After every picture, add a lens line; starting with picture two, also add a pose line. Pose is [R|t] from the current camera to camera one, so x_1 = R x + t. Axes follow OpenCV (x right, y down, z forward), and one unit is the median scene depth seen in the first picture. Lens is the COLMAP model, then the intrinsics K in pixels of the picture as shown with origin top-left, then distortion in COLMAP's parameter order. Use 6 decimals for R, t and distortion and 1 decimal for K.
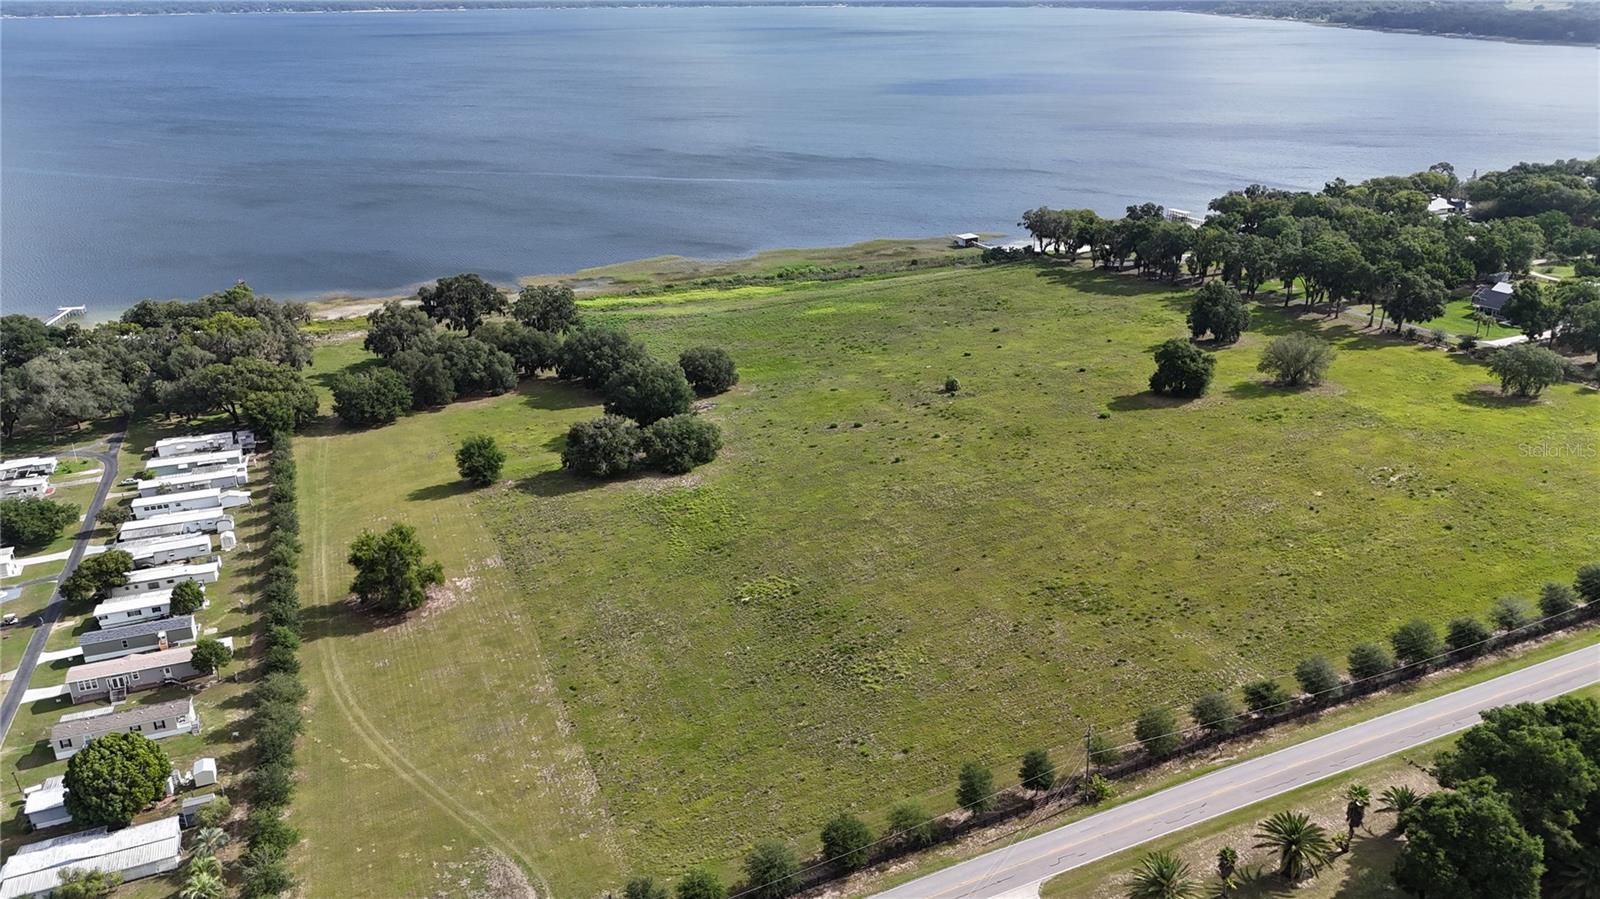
lens RADIAL K [[1188.9, 0, 806.3], [0, 1188.9, 447.7], [0, 0, 1]] dist [0.072355, -0.069171]
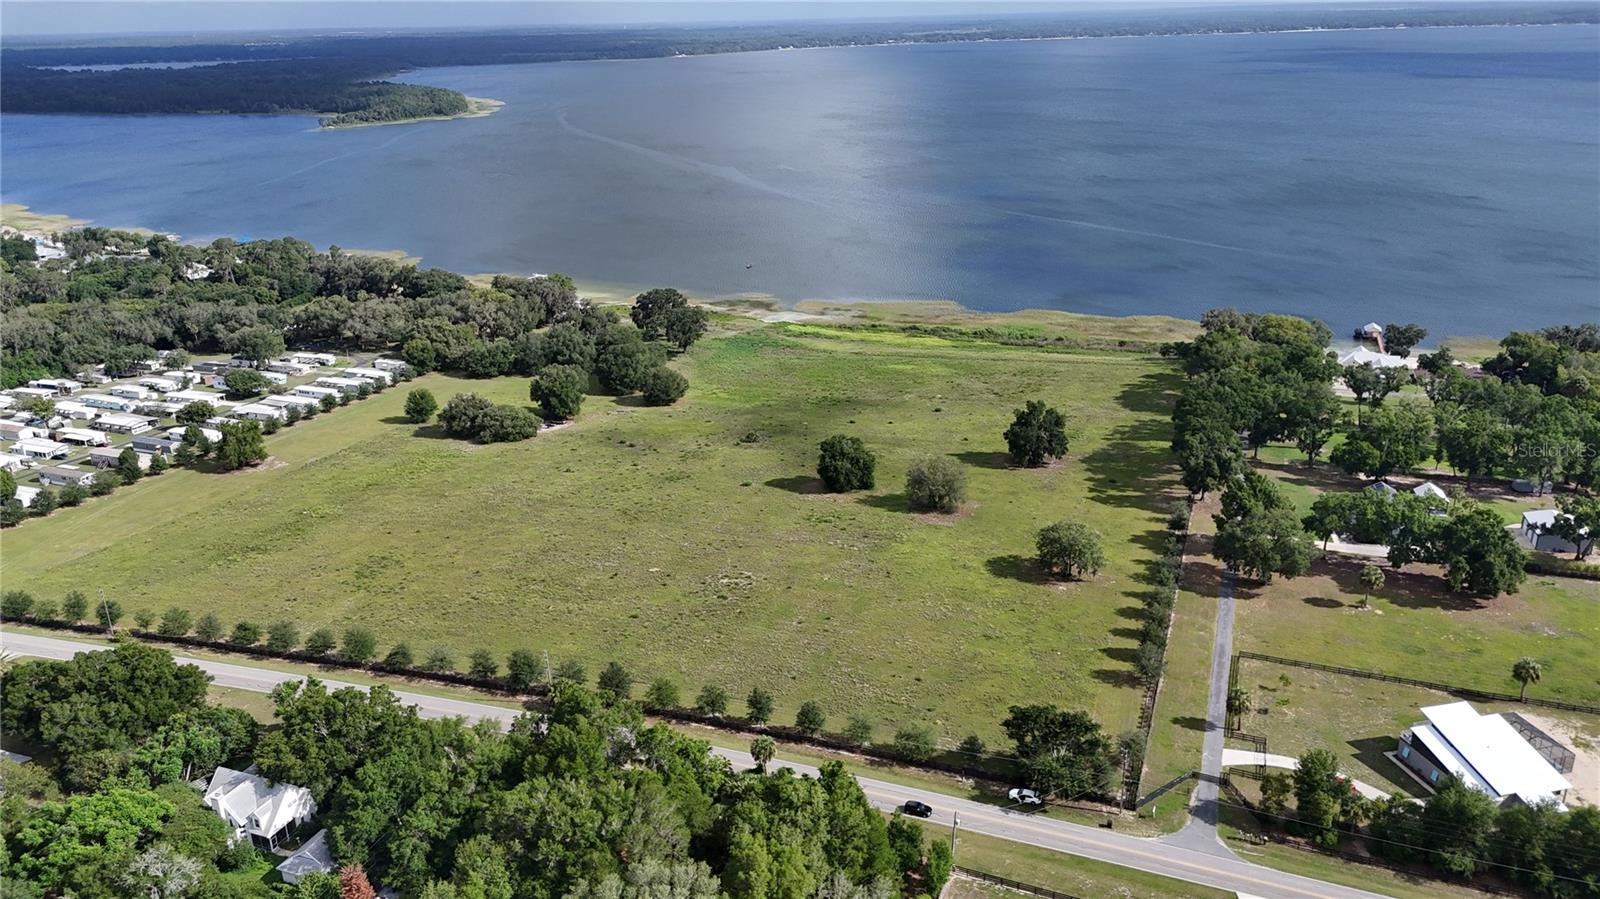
lens RADIAL K [[1188.9, 0, 803.6], [0, 1188.9, 452.2], [0, 0, 1]] dist [0.072355, -0.069171]
pose [[0.727180, 0.231116, -0.646371, 1.048113], [-0.235016, 0.968534, 0.081912, -0.167394], [0.644963, 0.092343, 0.758614, 0.184934]]
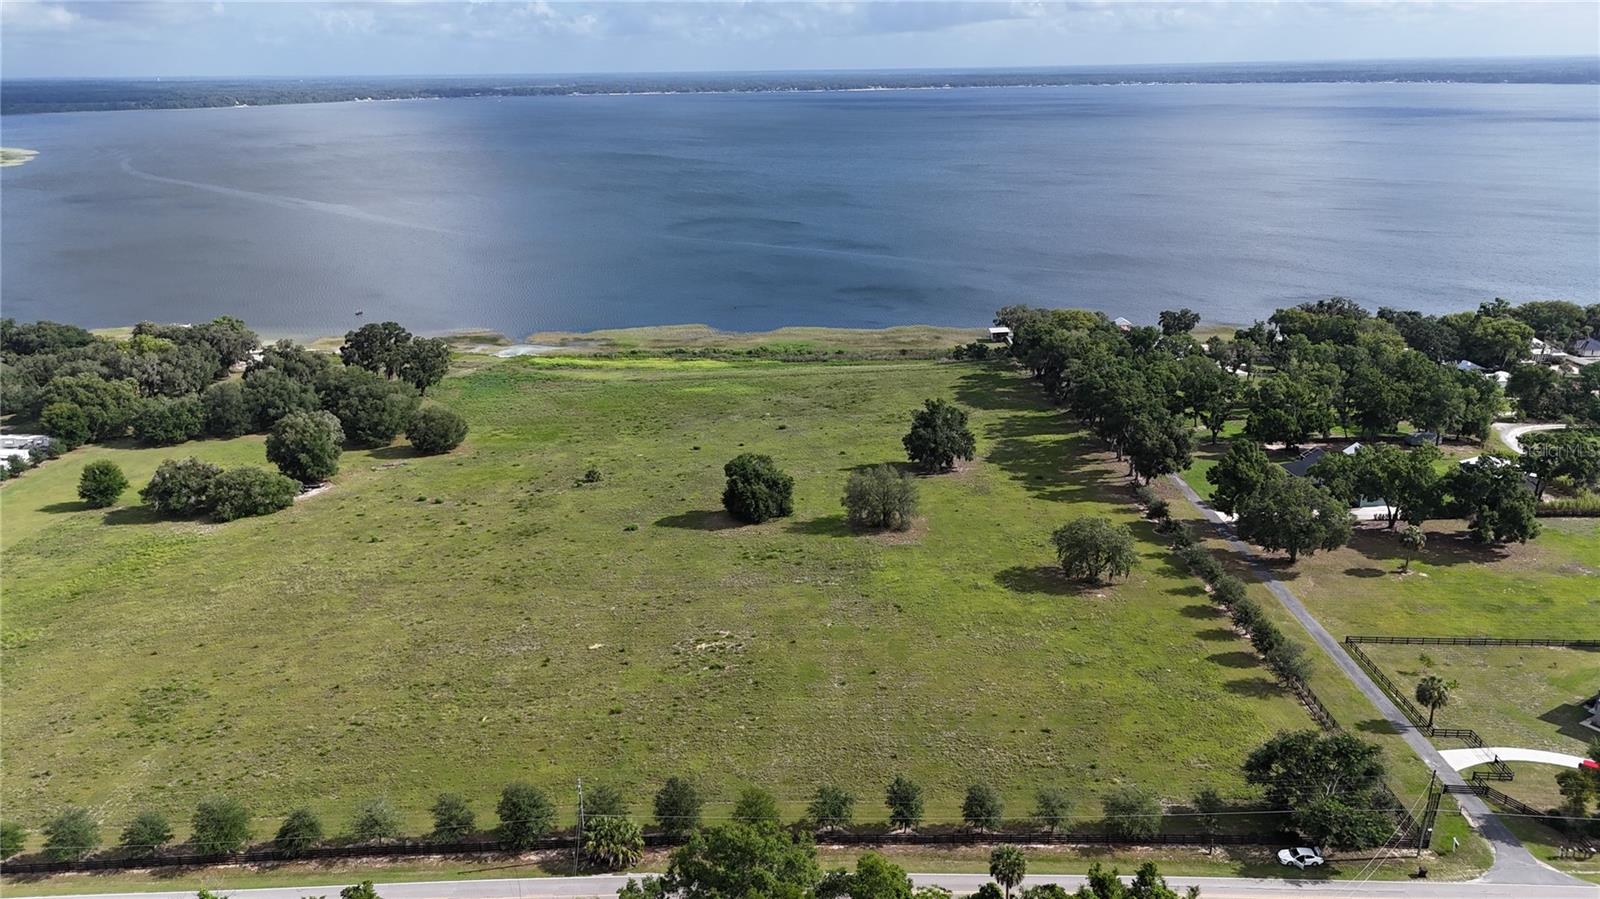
lens RADIAL K [[1188.9, 0, 807.5], [0, 1188.9, 445.5], [0, 0, 1]] dist [0.072355, -0.069171]
pose [[0.914617, 0.121096, -0.385760, 0.737297], [-0.143760, 0.989147, -0.030339, -0.083292], [0.377899, 0.083206, 0.922100, 0.224090]]
